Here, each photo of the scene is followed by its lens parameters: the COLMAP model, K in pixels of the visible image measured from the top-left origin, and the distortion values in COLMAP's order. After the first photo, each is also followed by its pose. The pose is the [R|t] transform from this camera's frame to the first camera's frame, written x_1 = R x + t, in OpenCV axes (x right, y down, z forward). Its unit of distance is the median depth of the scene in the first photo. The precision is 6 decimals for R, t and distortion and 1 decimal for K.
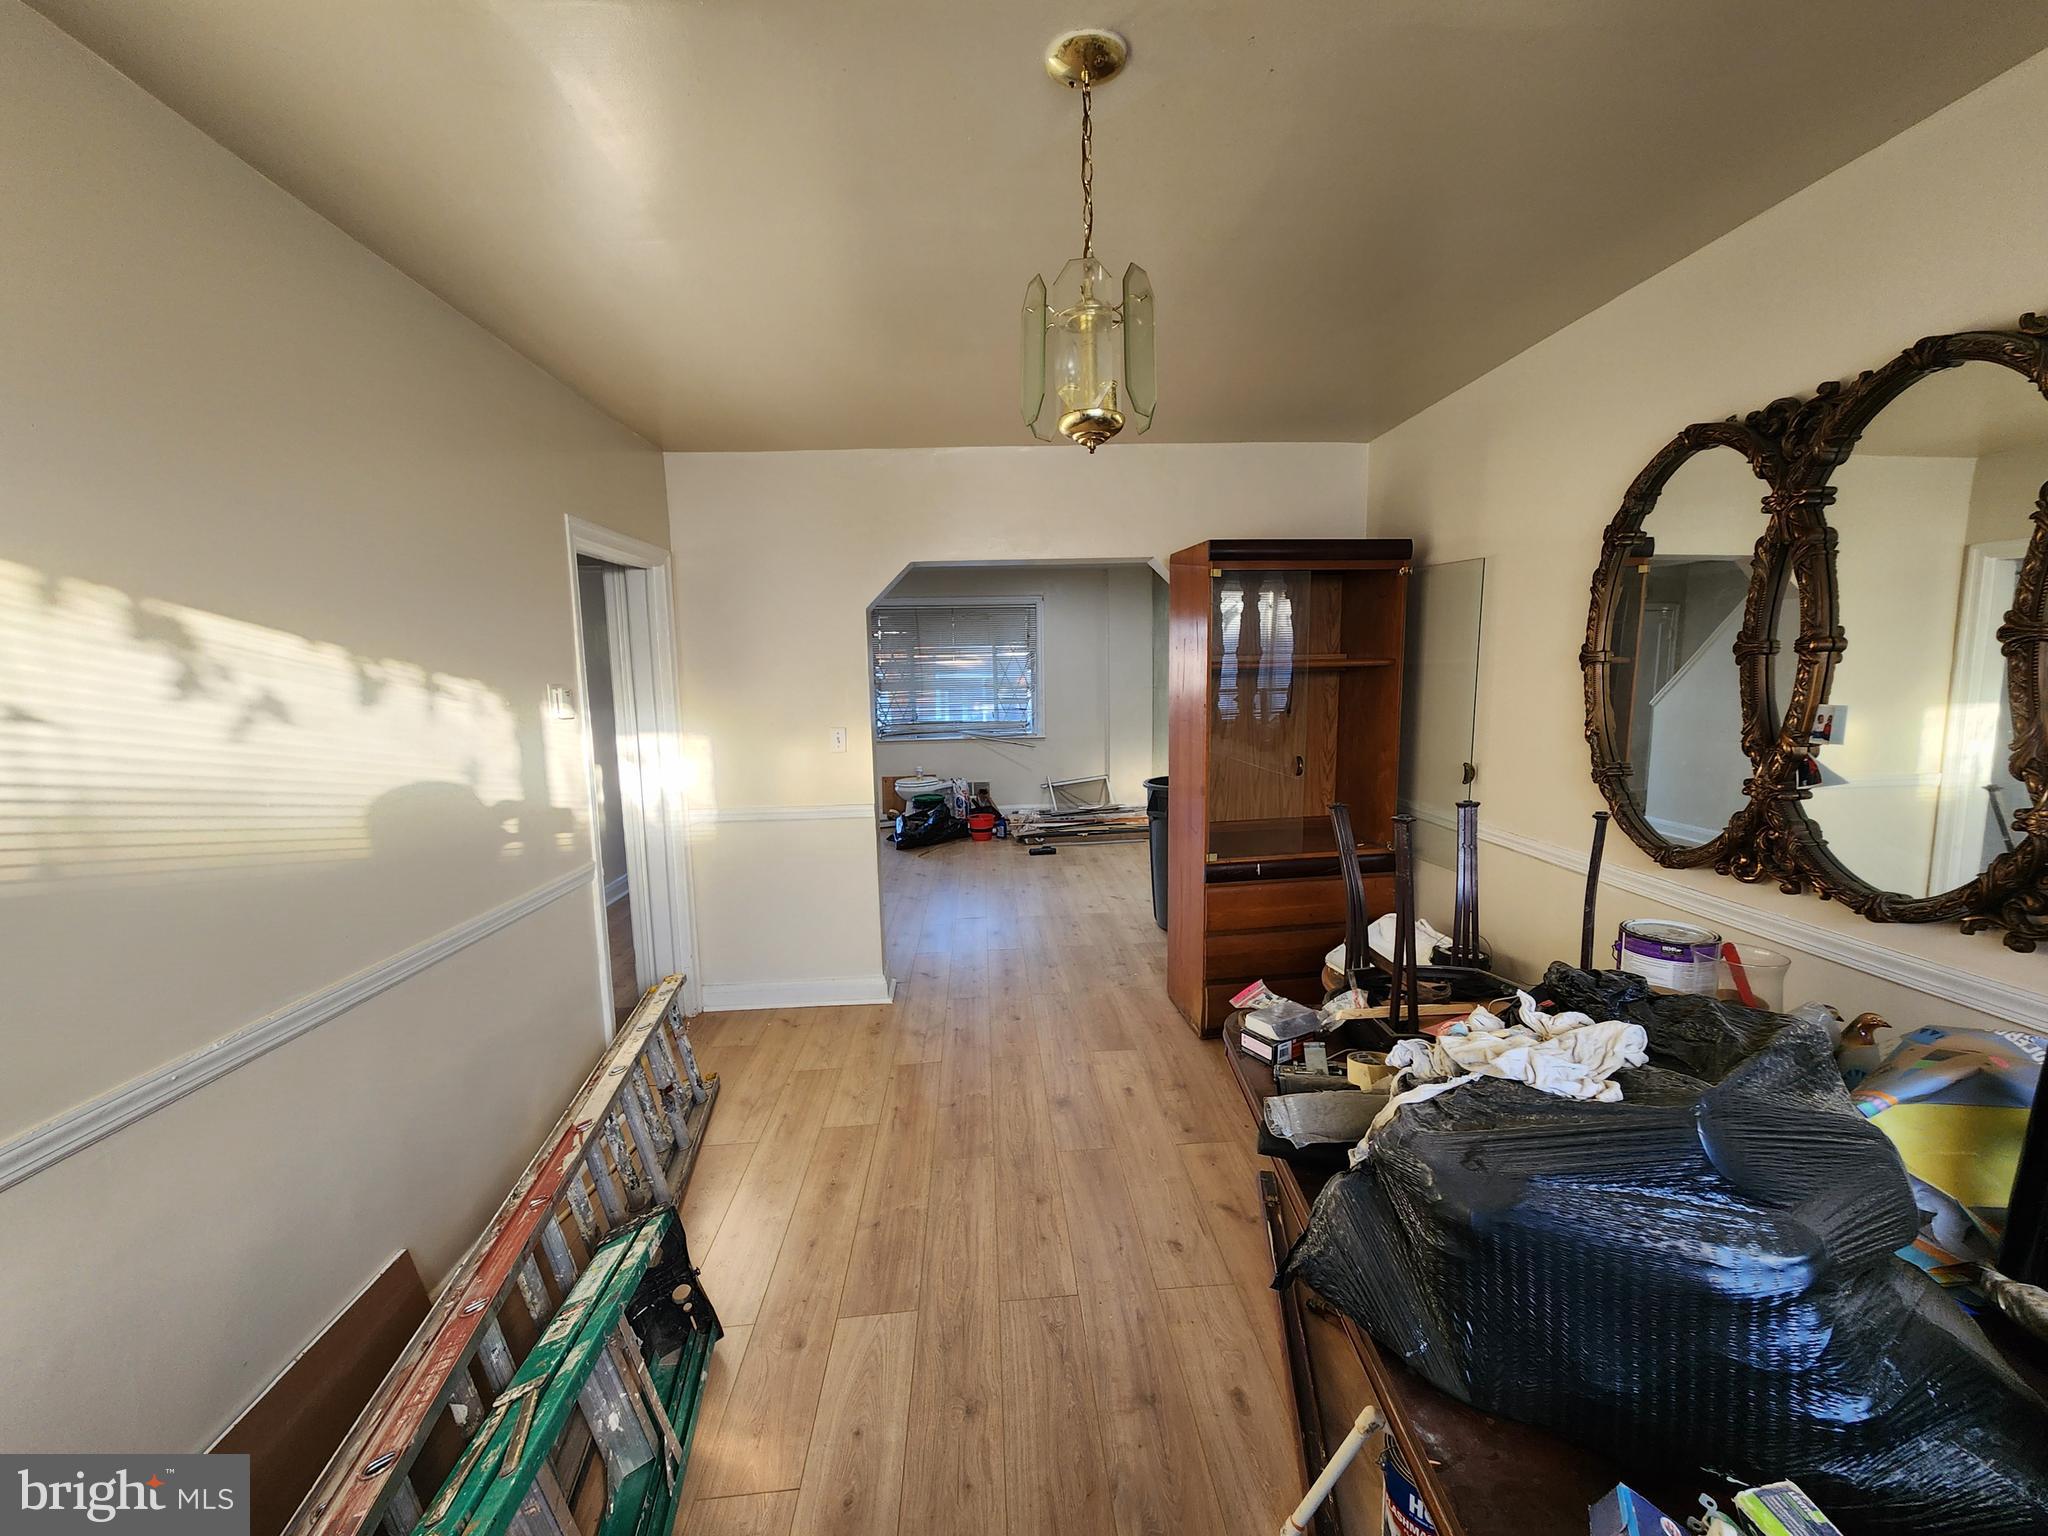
lens RADIAL K [[844.8, 0, 1039.8], [0, 844.8, 774.7], [0, 0, 1]] dist [-0.003481, -0.000238]
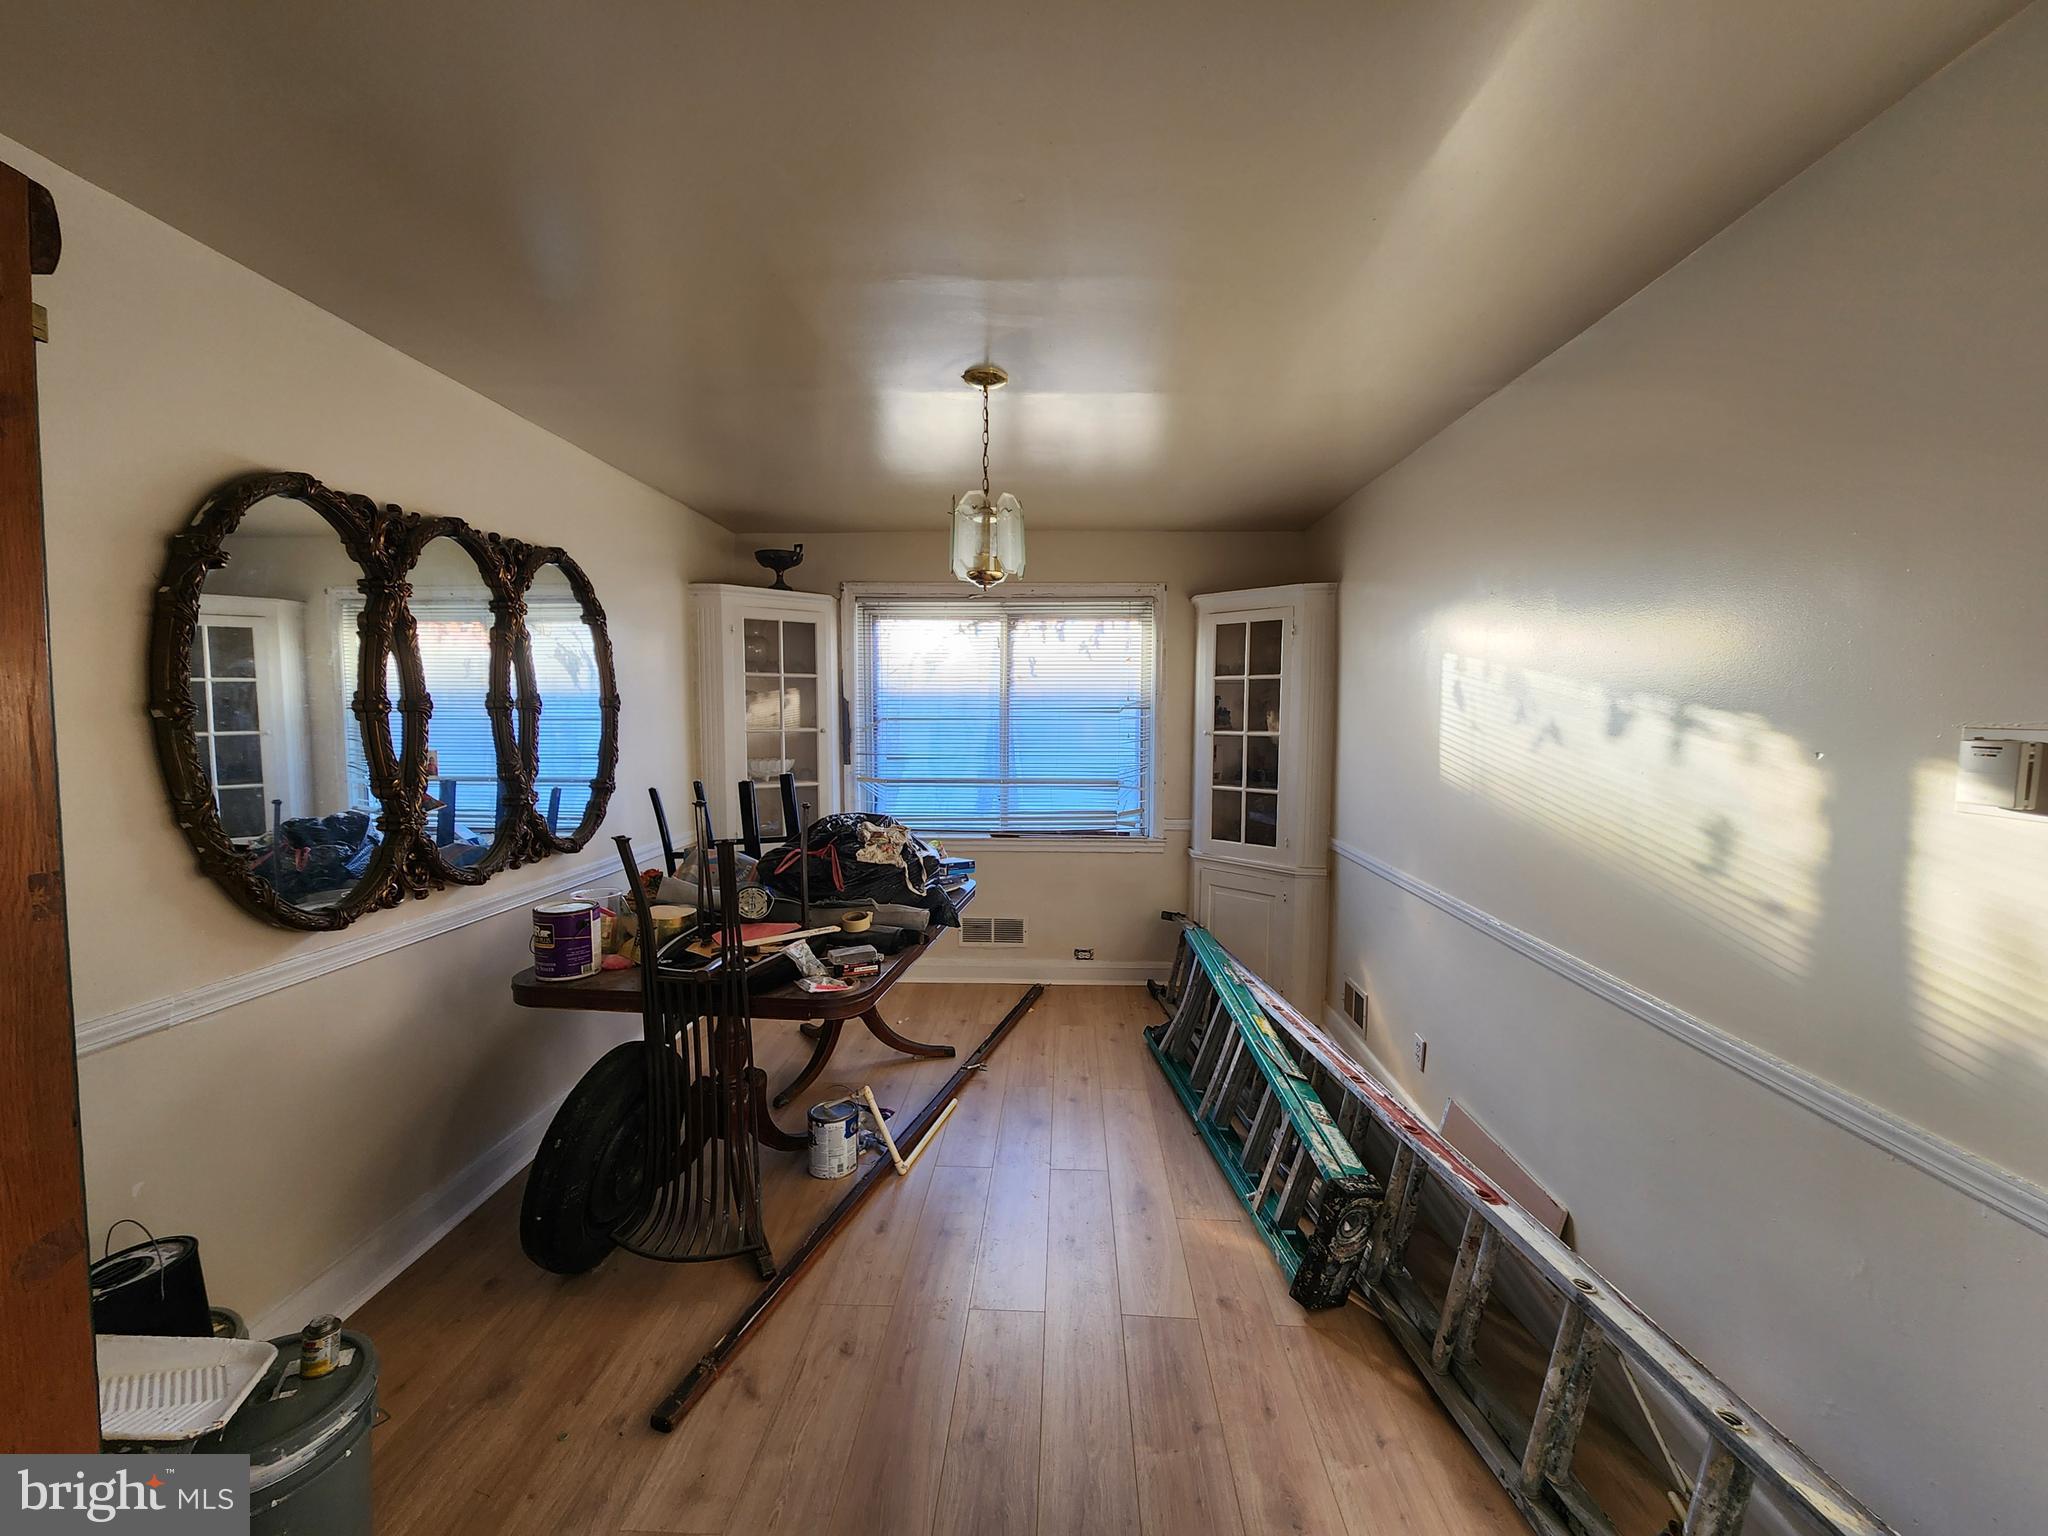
lens RADIAL K [[844.8, 0, 1039.8], [0, 844.8, 774.7], [0, 0, 1]] dist [-0.003481, -0.000238]
pose [[-0.993892, 0.009603, 0.109938, -0.215001], [0.030167, 0.981904, 0.186959, -0.302442], [-0.106153, 0.189133, -0.976197, 2.511228]]
